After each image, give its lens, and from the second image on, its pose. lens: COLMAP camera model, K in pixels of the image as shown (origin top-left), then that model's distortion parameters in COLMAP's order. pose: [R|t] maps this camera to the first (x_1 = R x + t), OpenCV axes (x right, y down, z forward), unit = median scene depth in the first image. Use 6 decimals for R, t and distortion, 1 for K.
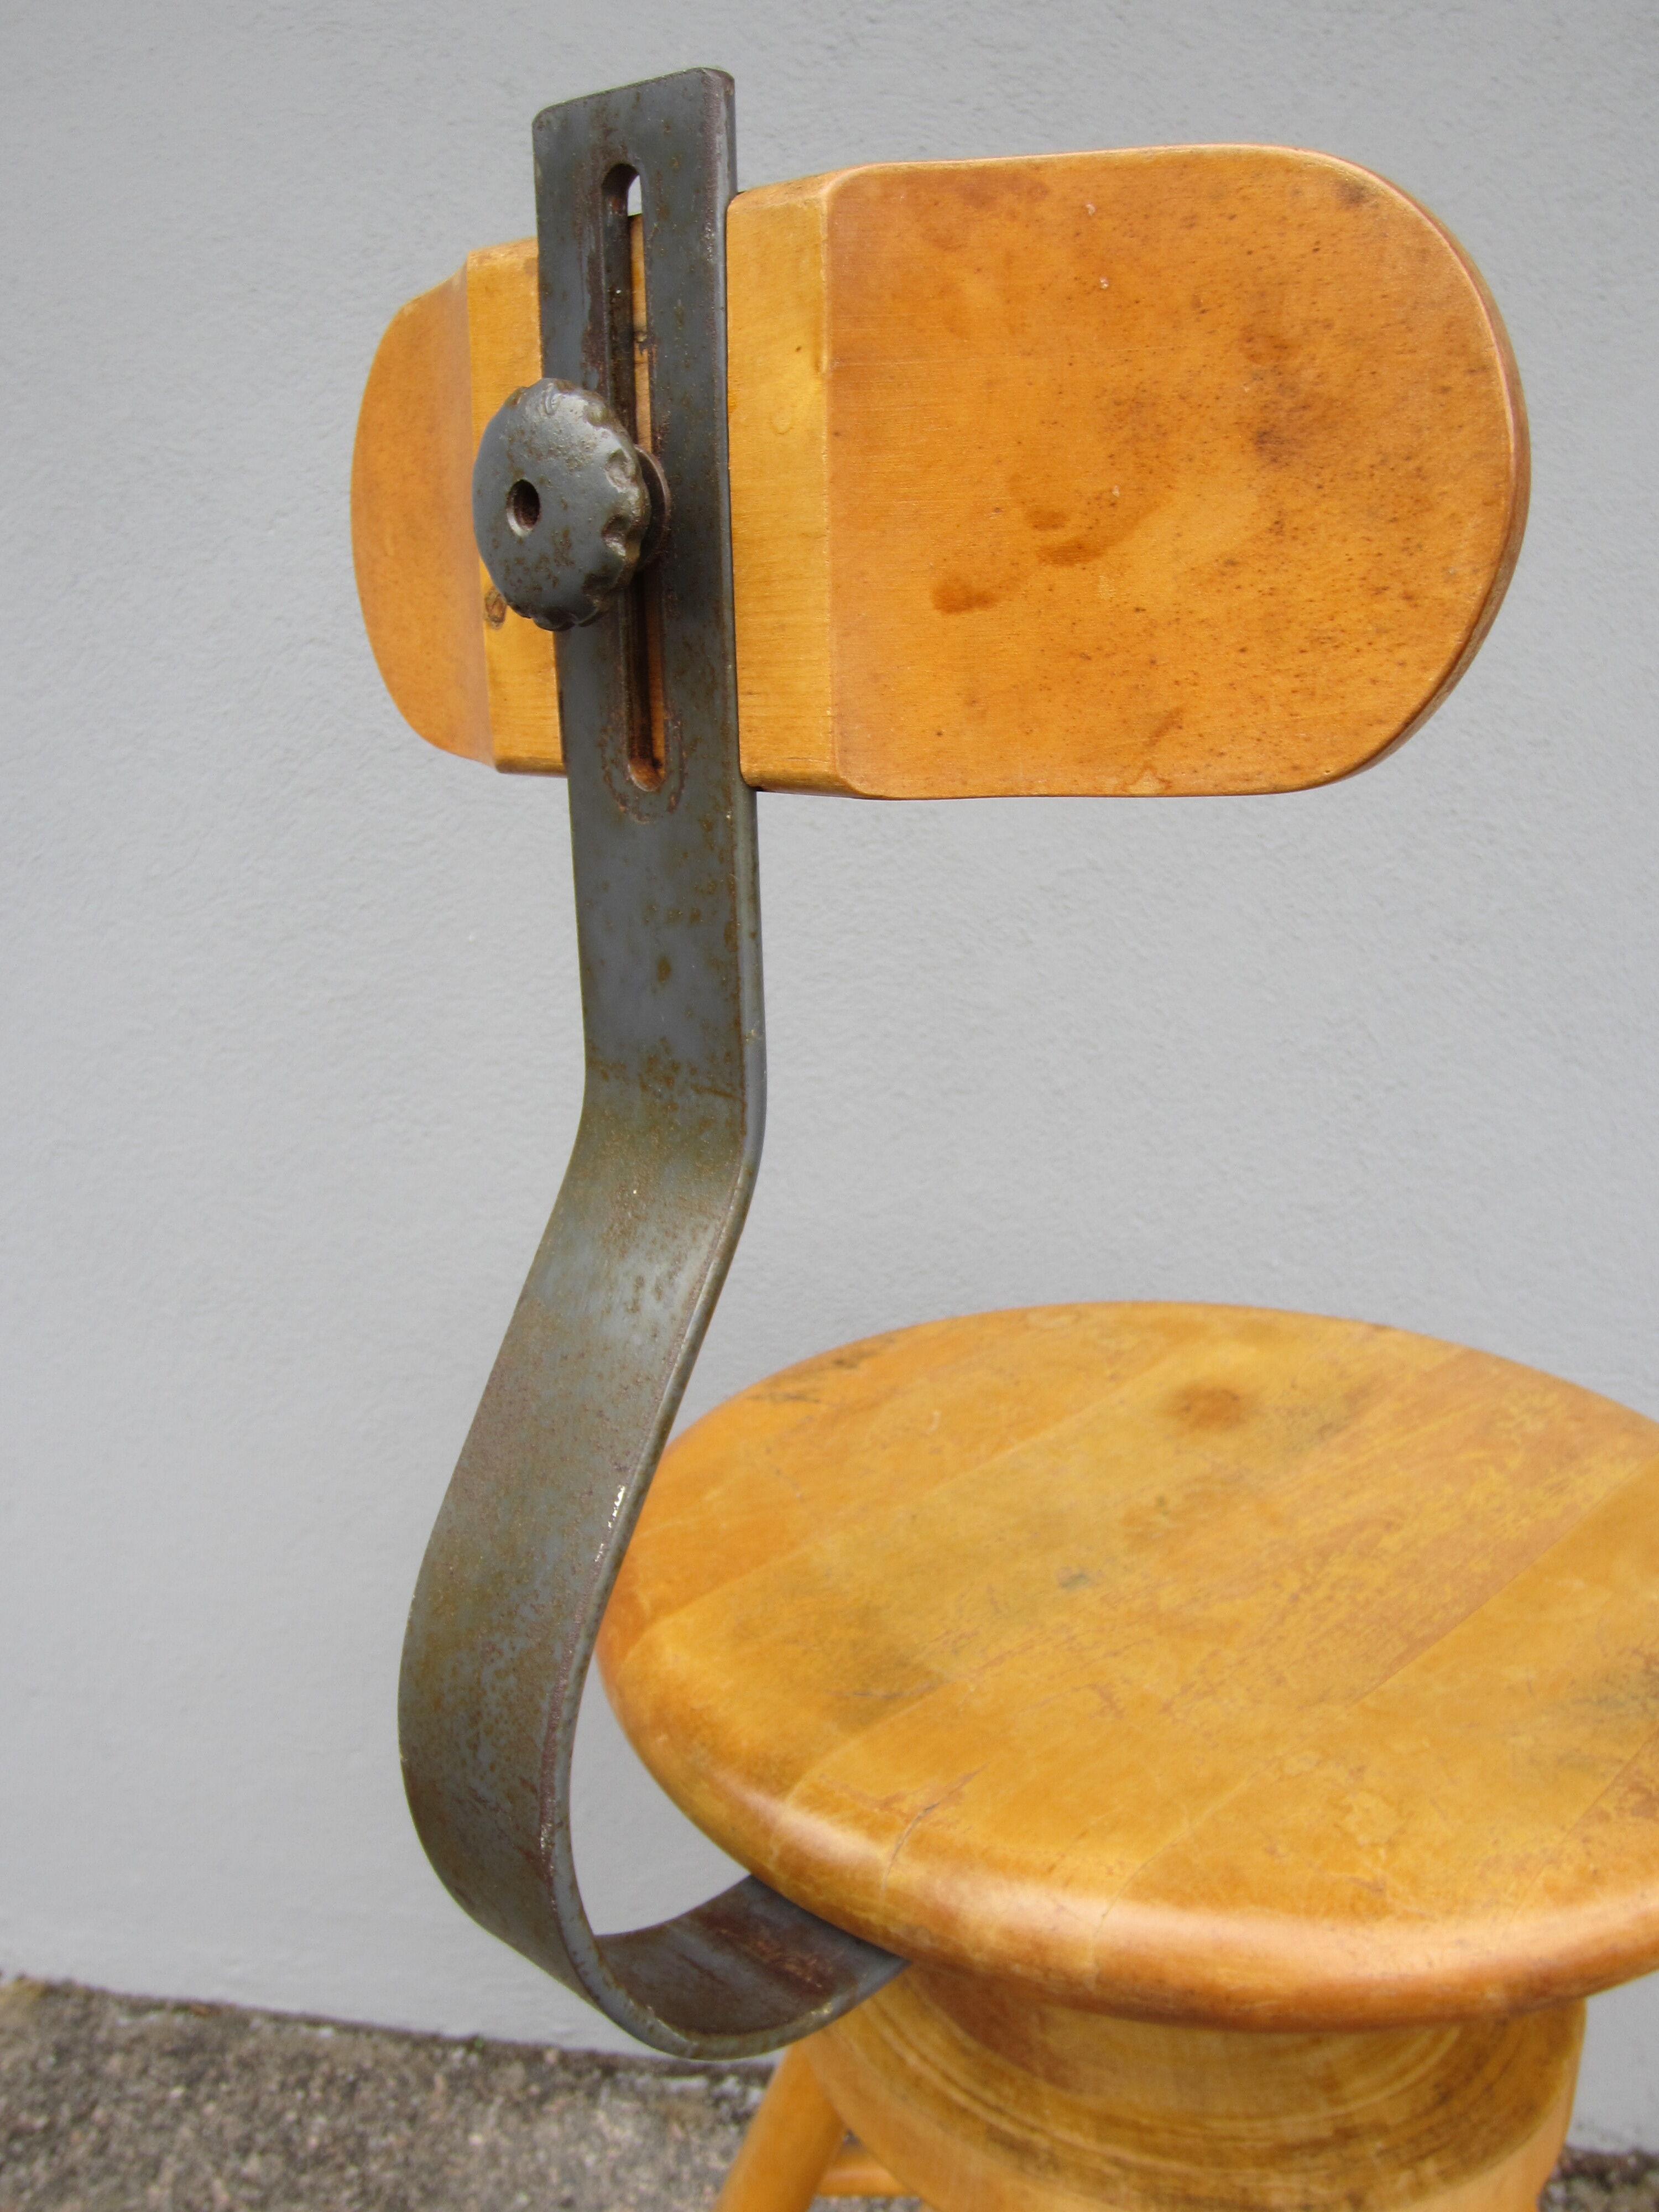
lens RADIAL K [[1919.0, 0, 829.5], [0, 1919.0, 1106.0], [0, 0, 1]] dist [-0.053424, 0.019349]
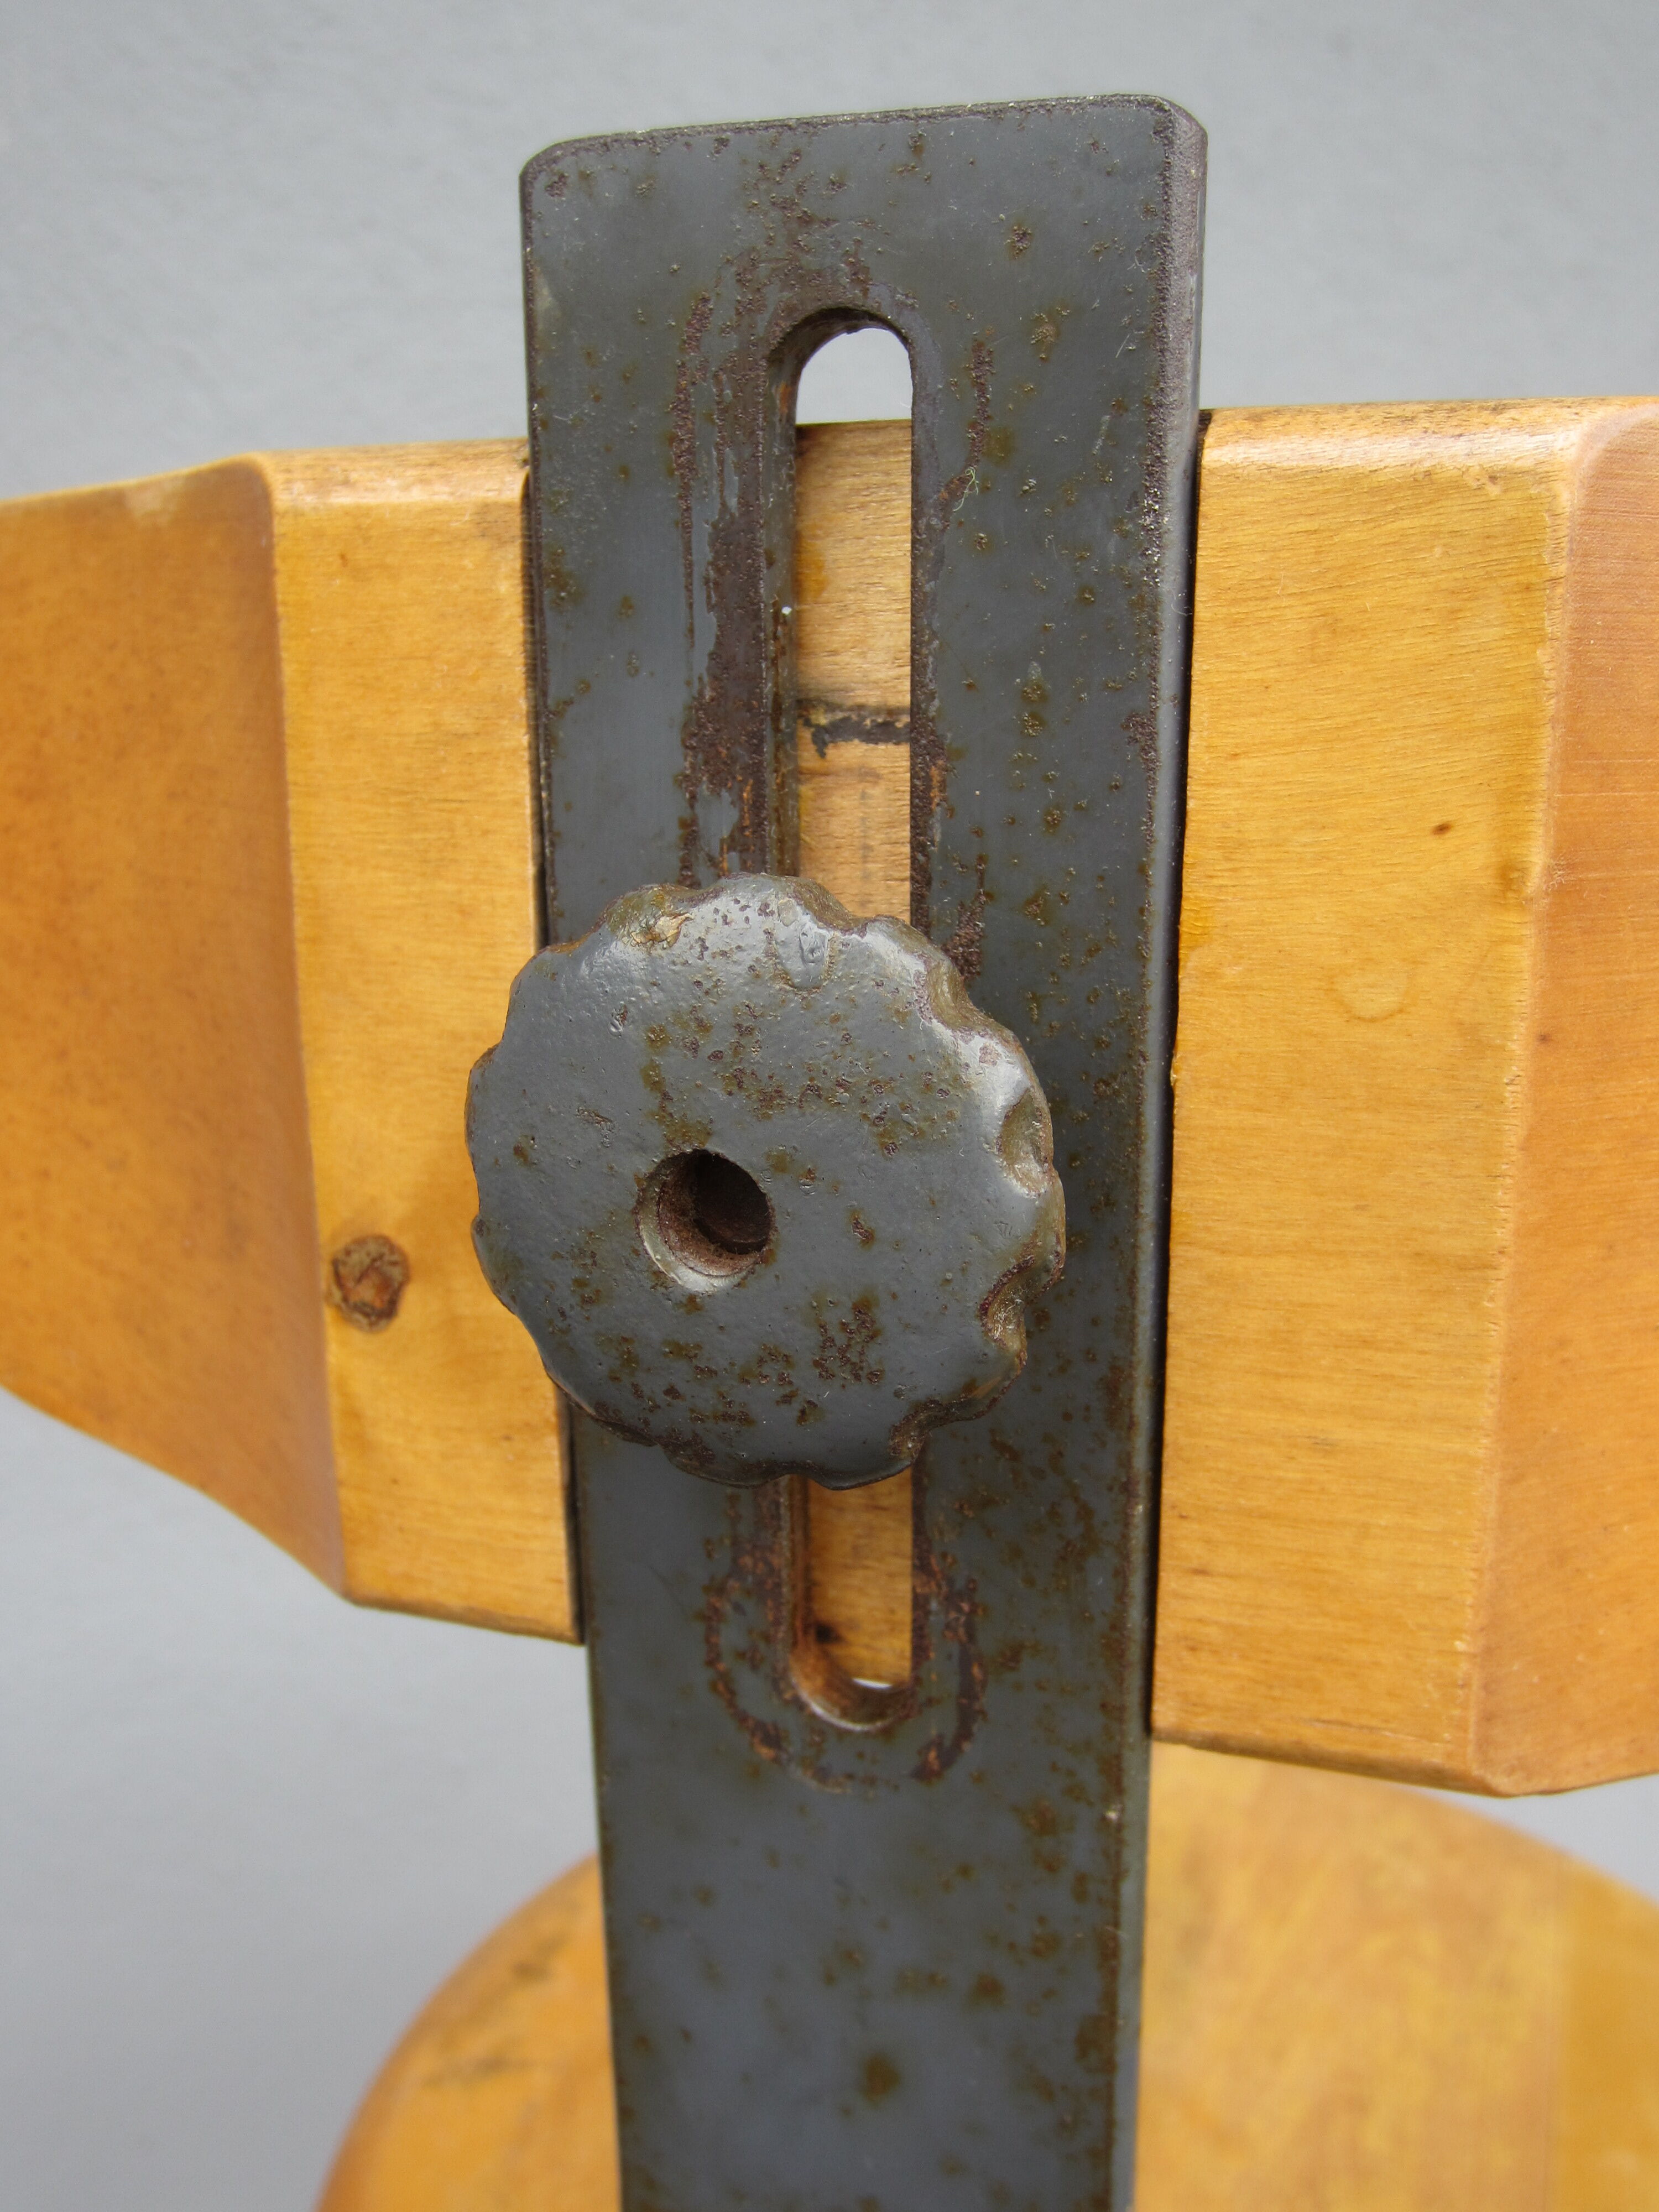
lens RADIAL K [[1928.4, 0, 824.5], [0, 1928.4, 1110.8], [0, 0, 1]] dist [-0.035513, 0.006805]
pose [[0.916994, -0.086053, 0.389507, -0.112443], [0.096298, 0.995329, -0.006814, -0.131031], [-0.387102, 0.043757, 0.920998, 0.255657]]
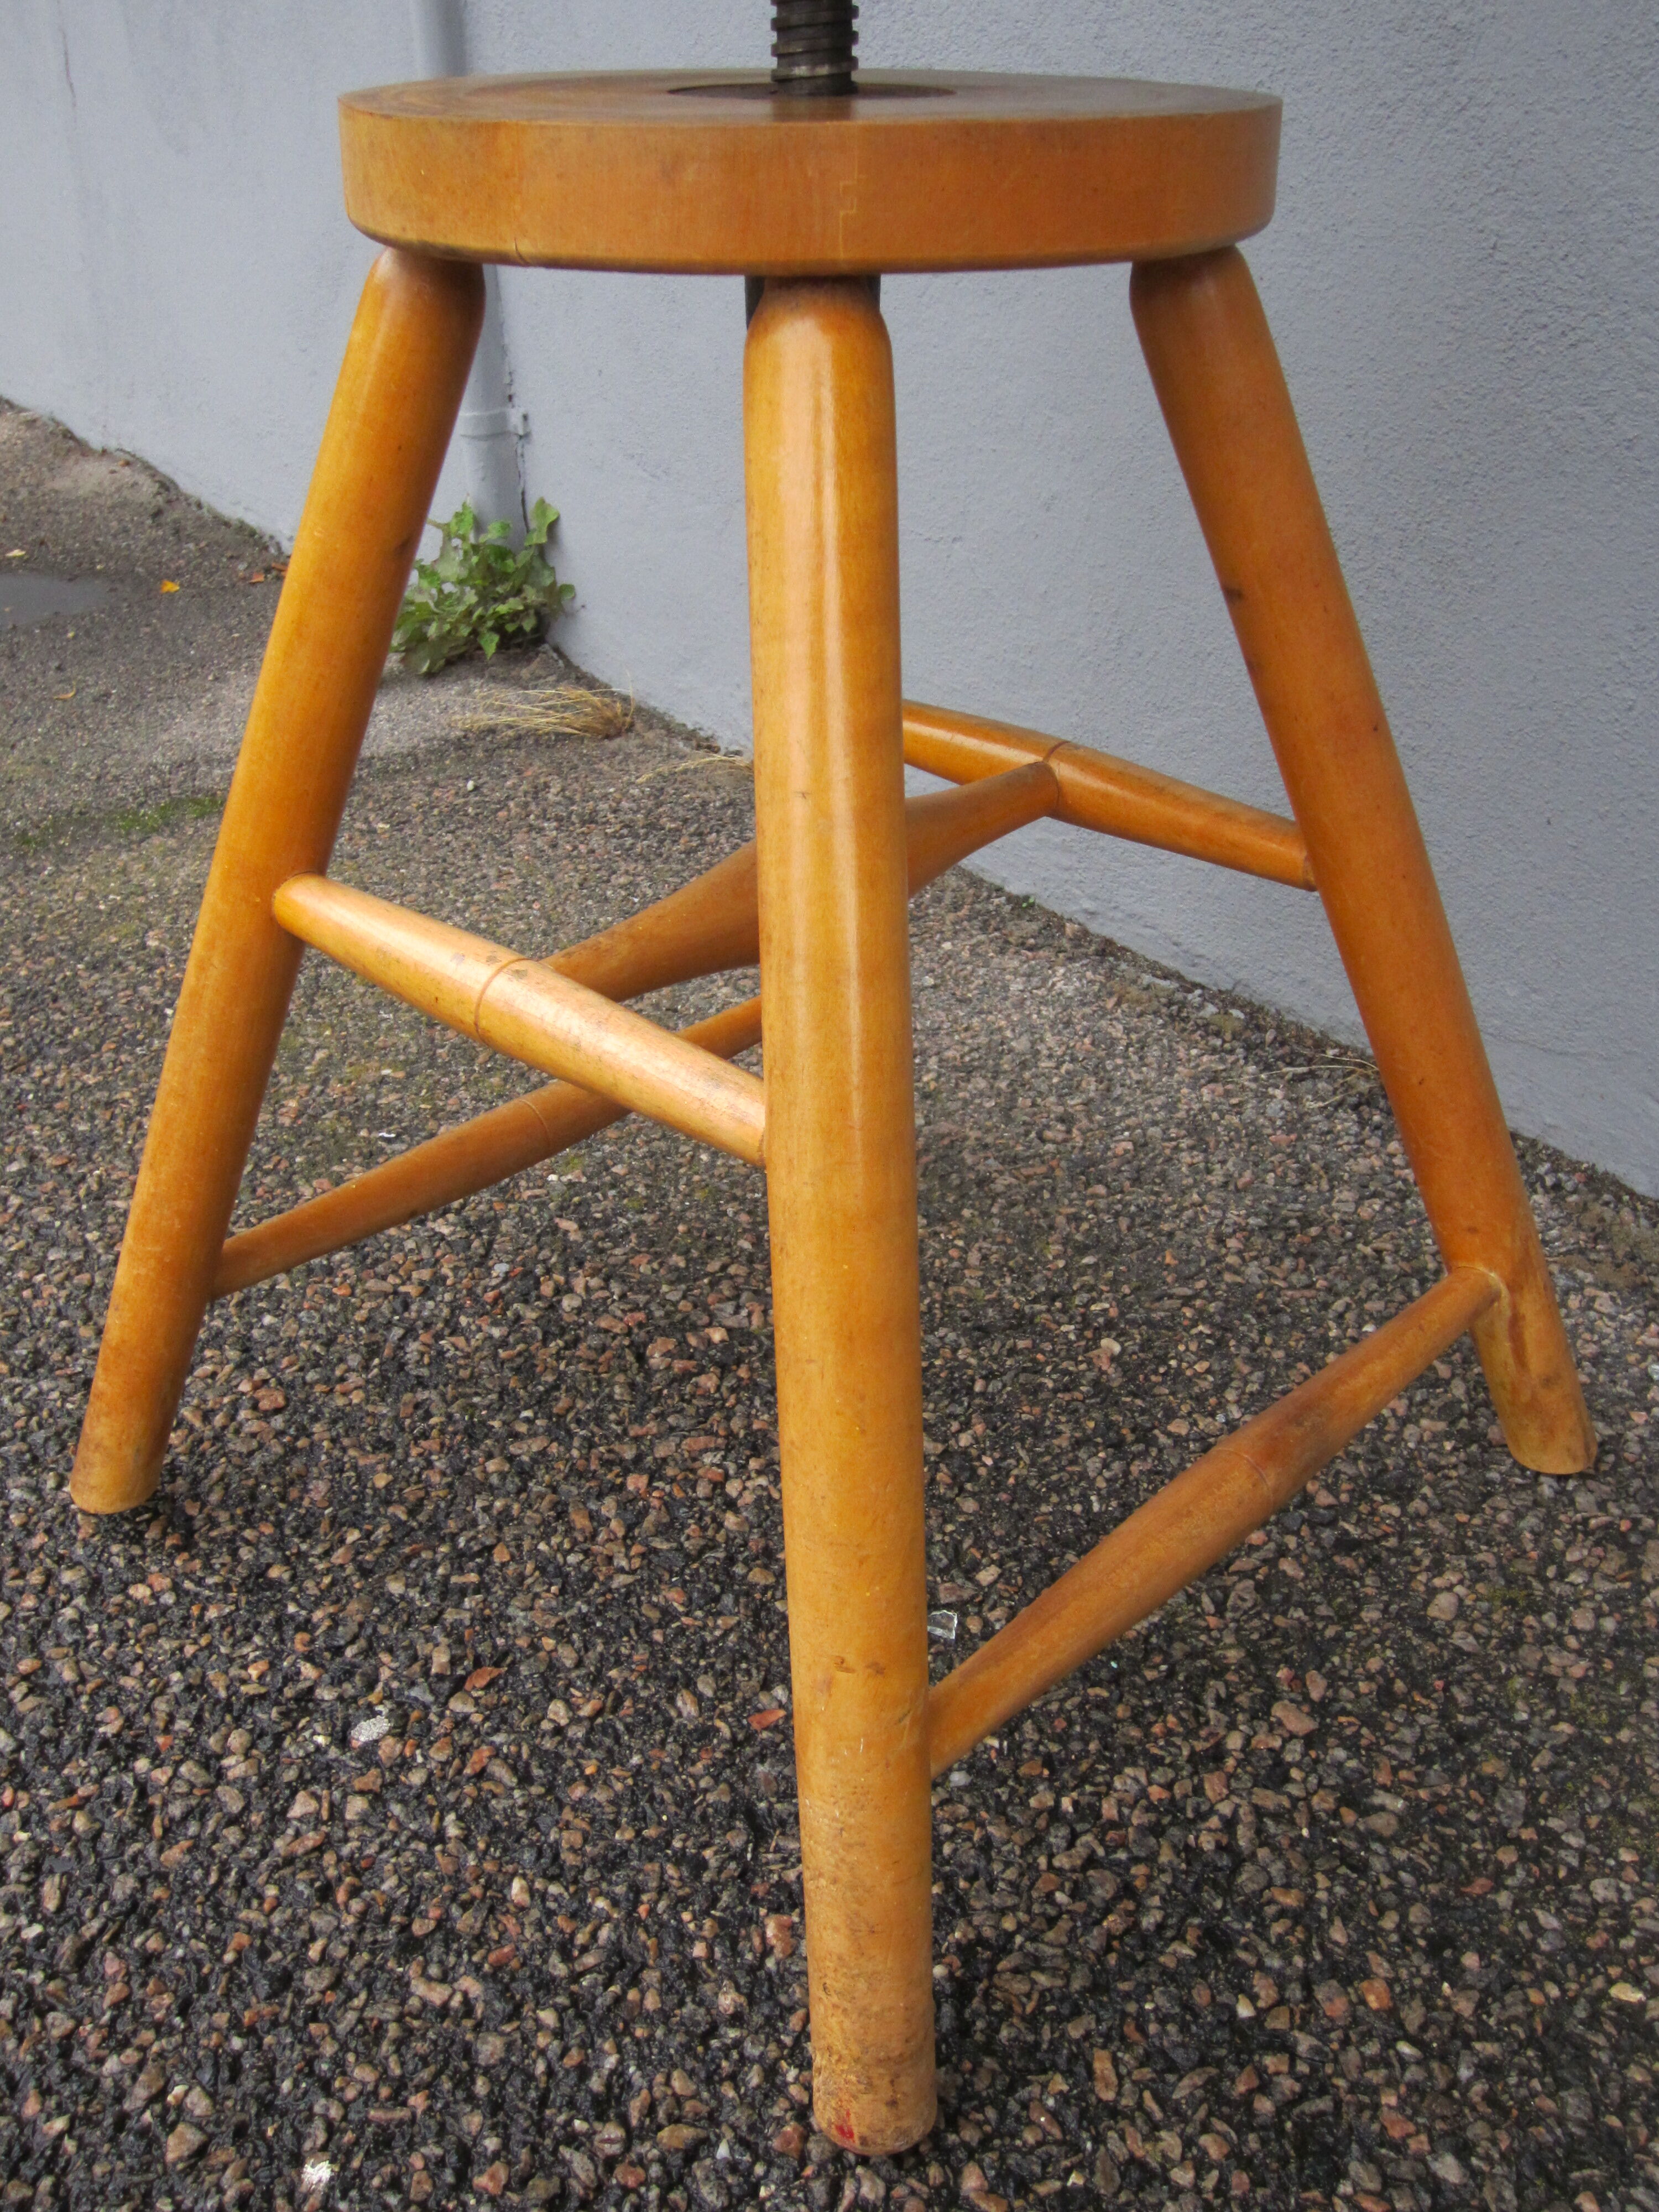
lens RADIAL K [[2116.5, 0, 826.5], [0, 2116.5, 1092.8], [0, 0, 1]] dist [-0.069676, 0.022373]
pose [[0.667586, 0.326440, -0.669153, 0.705557], [-0.170246, 0.941874, 0.289637, 0.417500], [0.724807, -0.079437, 0.684357, 0.267542]]
